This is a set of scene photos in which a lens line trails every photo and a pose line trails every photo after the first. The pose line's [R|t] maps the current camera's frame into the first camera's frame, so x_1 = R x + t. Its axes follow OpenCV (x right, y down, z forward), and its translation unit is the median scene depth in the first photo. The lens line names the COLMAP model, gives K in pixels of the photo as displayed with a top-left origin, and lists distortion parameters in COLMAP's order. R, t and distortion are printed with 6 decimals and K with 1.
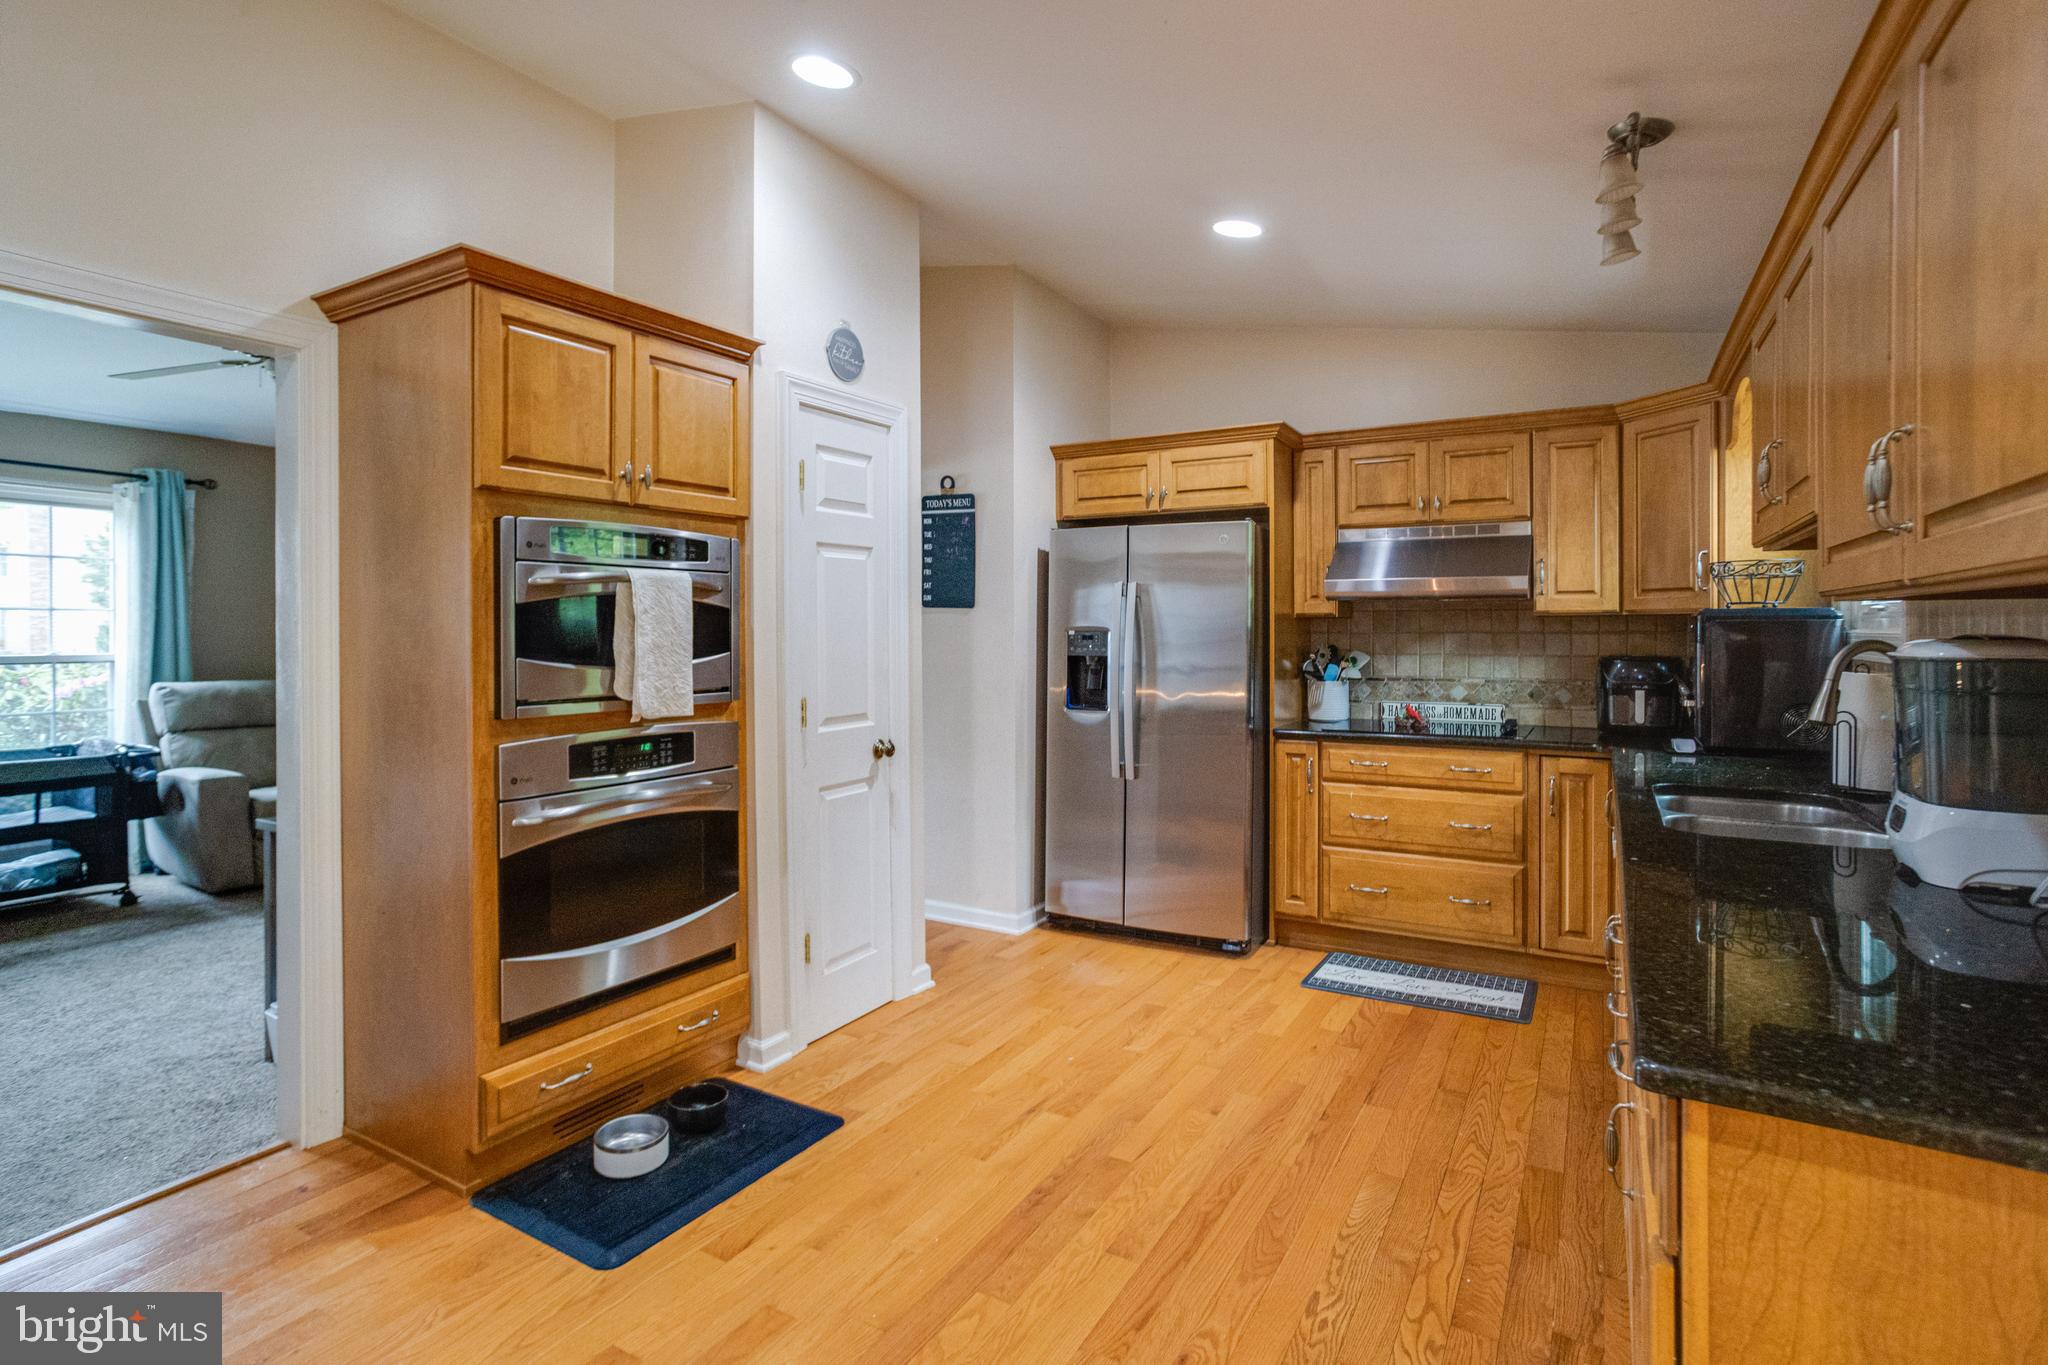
lens RADIAL K [[1027.3, 0, 990.9], [0, 1027.3, 648.2], [0, 0, 1]] dist [-0.058267, 0.035325]
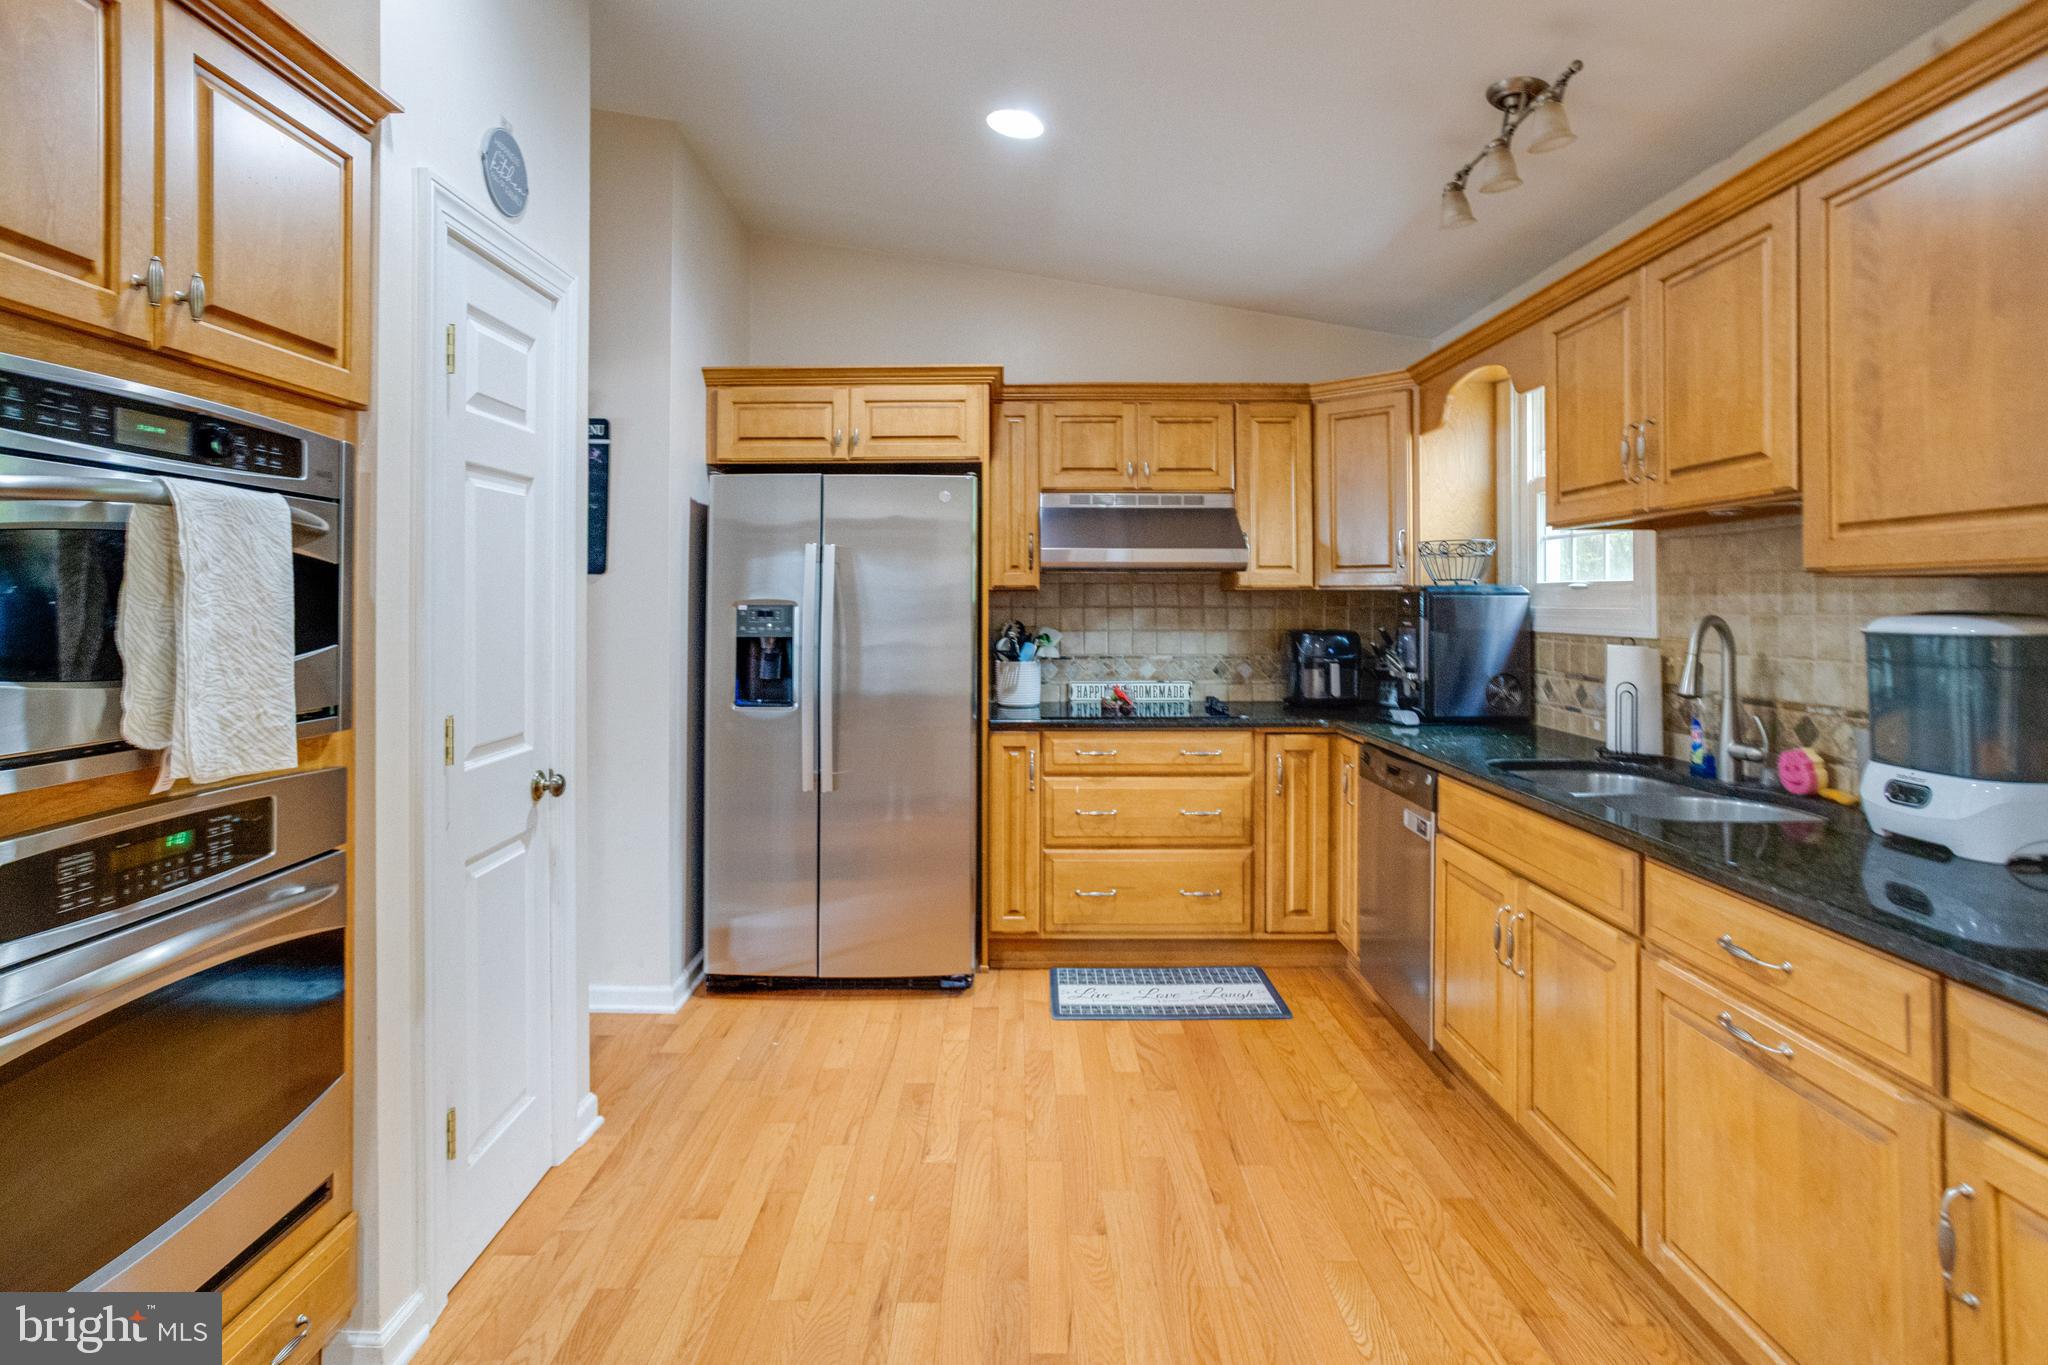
lens RADIAL K [[1048.2, 0, 1024.0], [0, 1048.2, 593.9], [0, 0, 1]] dist [-0.054850, 0.039571]
pose [[0.855798, 0.006943, 0.517263, -0.168796], [0.006963, 0.999665, -0.024938, -0.004893], [-0.517263, 0.024944, 0.855463, 0.246006]]
